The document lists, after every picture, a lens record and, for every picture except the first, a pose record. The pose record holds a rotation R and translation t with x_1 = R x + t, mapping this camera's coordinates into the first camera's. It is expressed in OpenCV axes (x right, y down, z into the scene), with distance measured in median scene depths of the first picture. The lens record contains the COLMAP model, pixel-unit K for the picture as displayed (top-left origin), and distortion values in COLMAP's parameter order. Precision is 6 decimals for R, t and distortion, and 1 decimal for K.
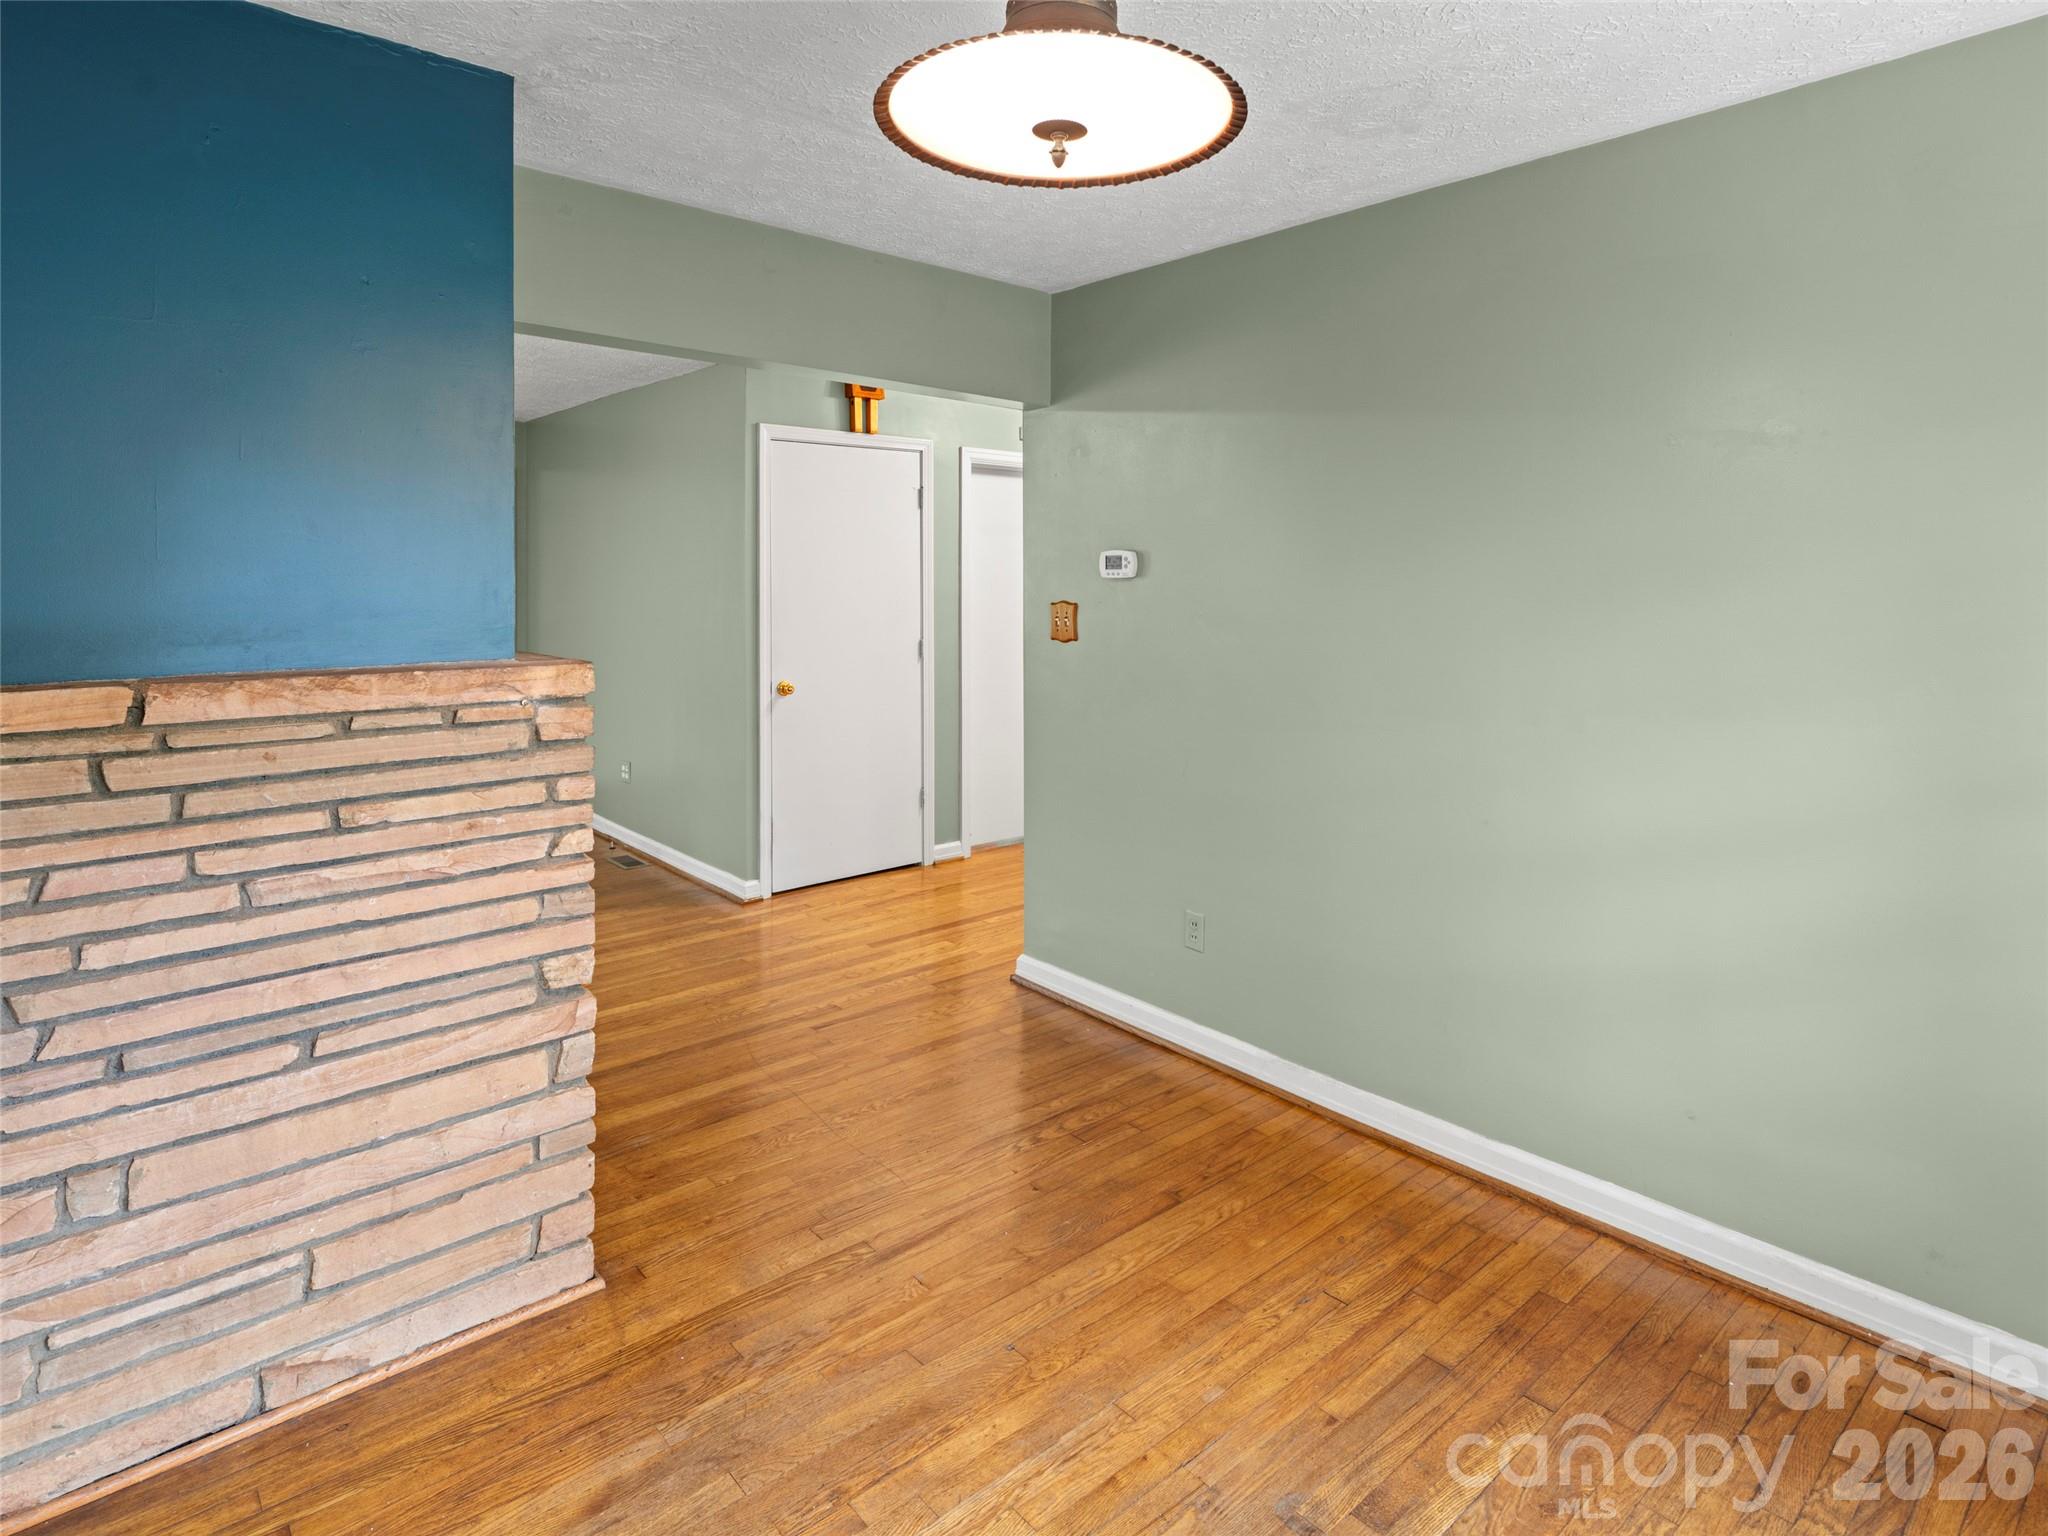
lens RADIAL K [[1116.3, 0, 1058.6], [0, 1116.3, 716.6], [0, 0, 1]] dist [0.005078, -0.006546]
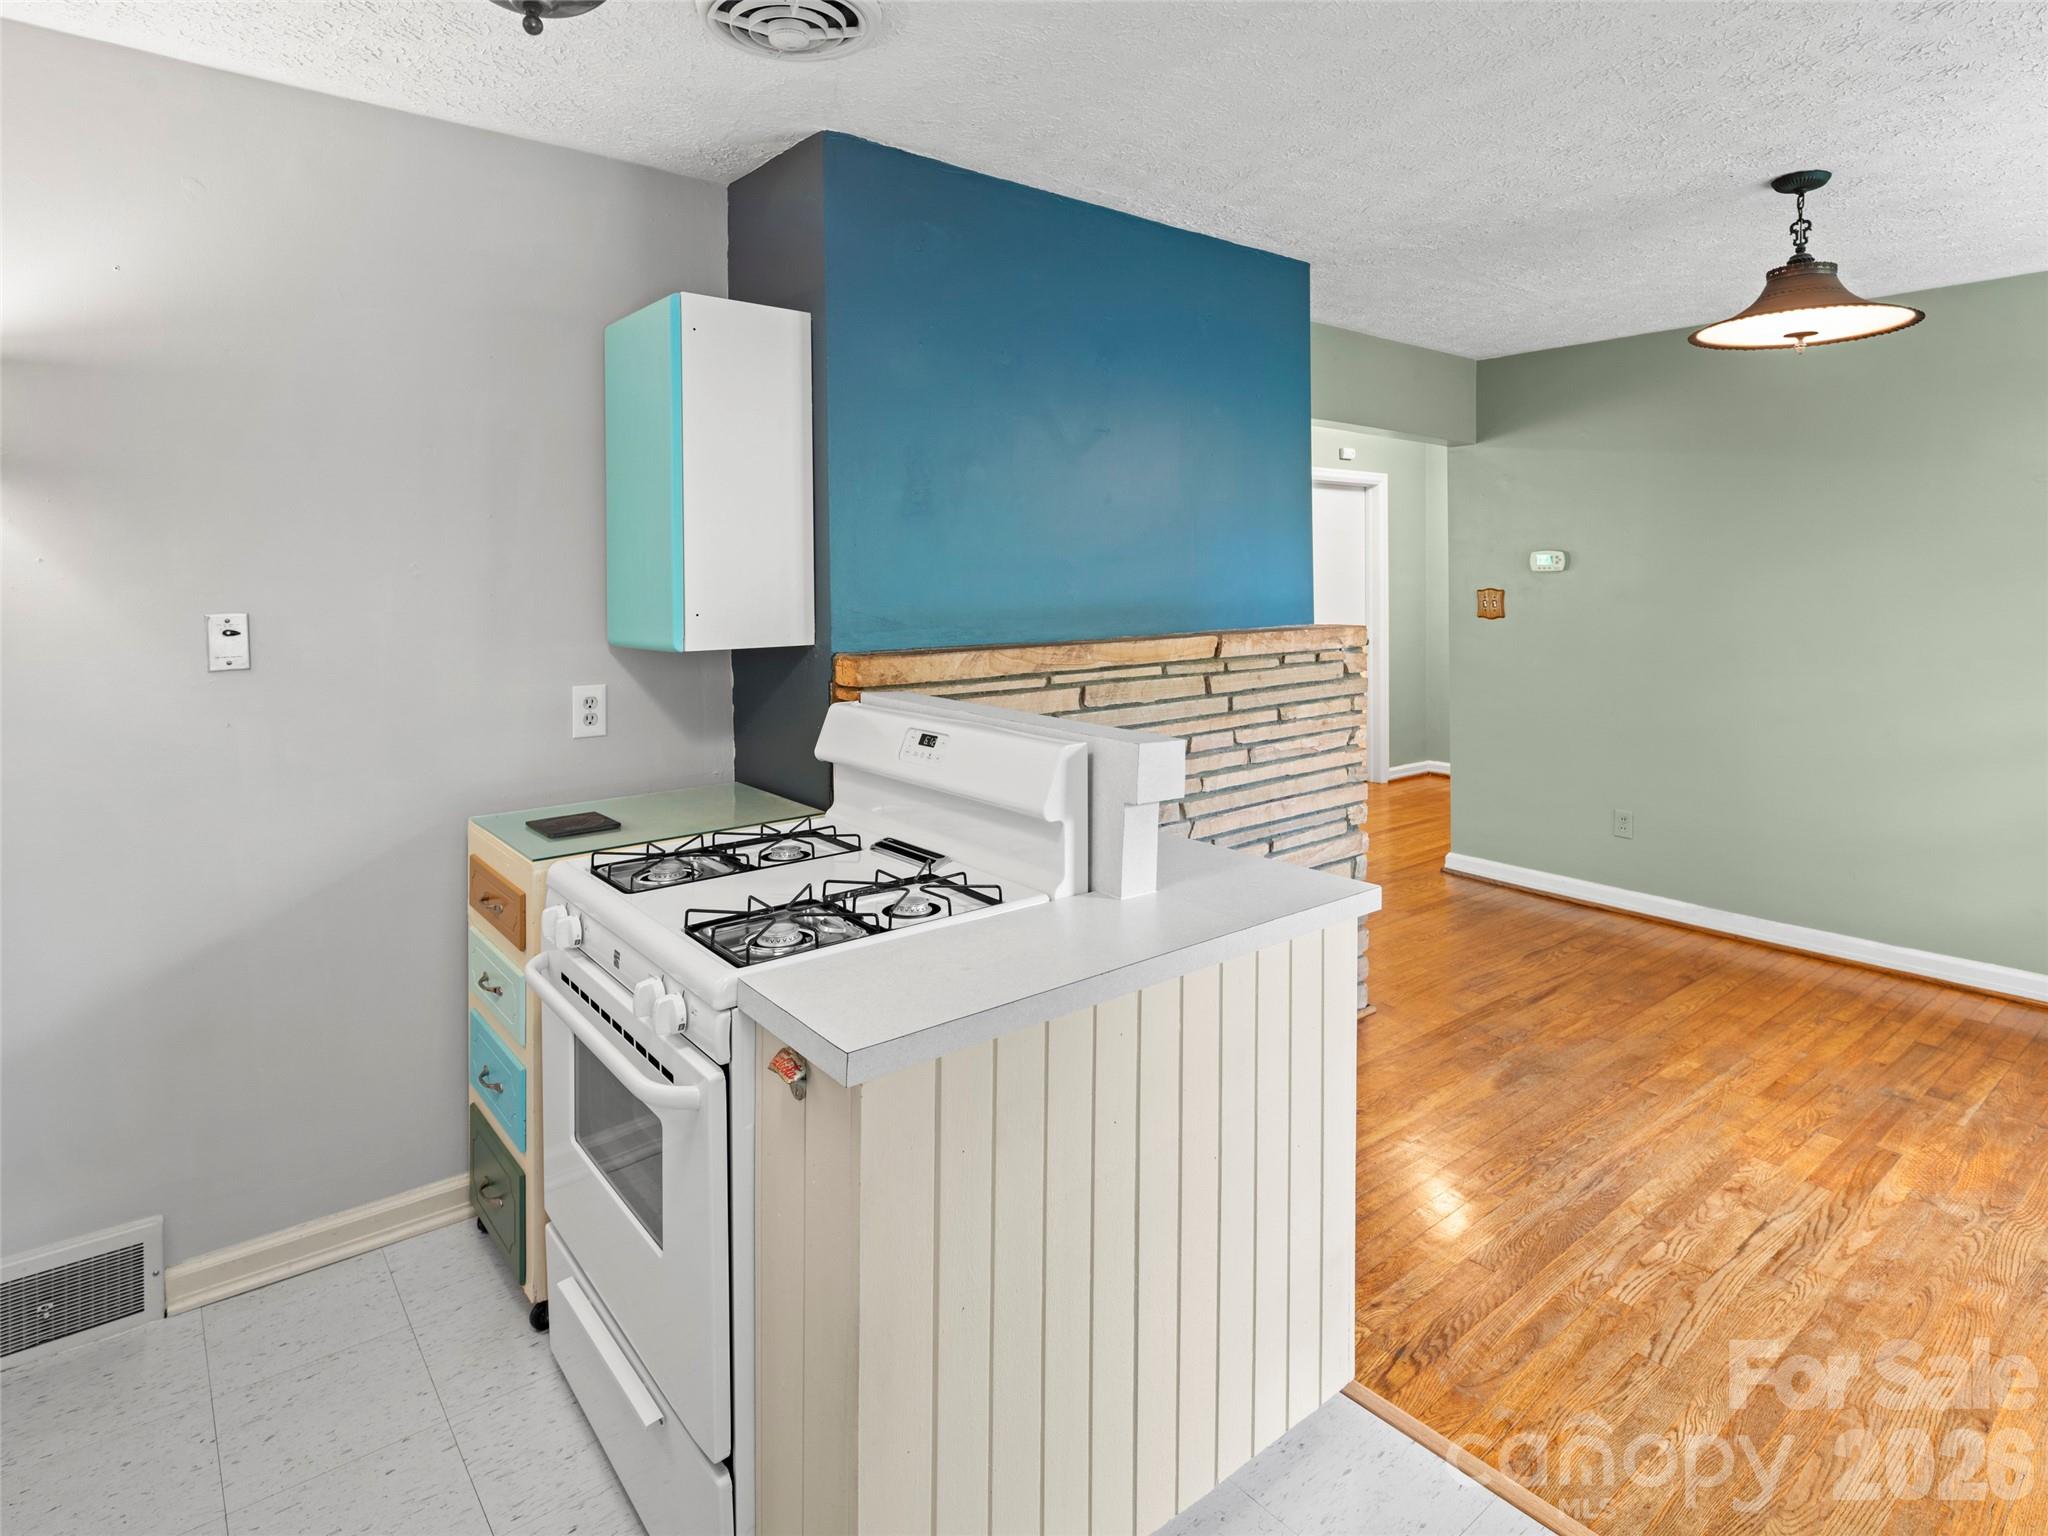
lens RADIAL K [[1116.3, 0, 1052.7], [0, 1116.3, 712.4], [0, 0, 1]] dist [0.005078, -0.006546]
pose [[0.999203, -0.003584, -0.039767, -0.882424], [0.003630, 0.999993, 0.001075, 0.080499], [0.039763, -0.001218, 0.999208, -0.697130]]
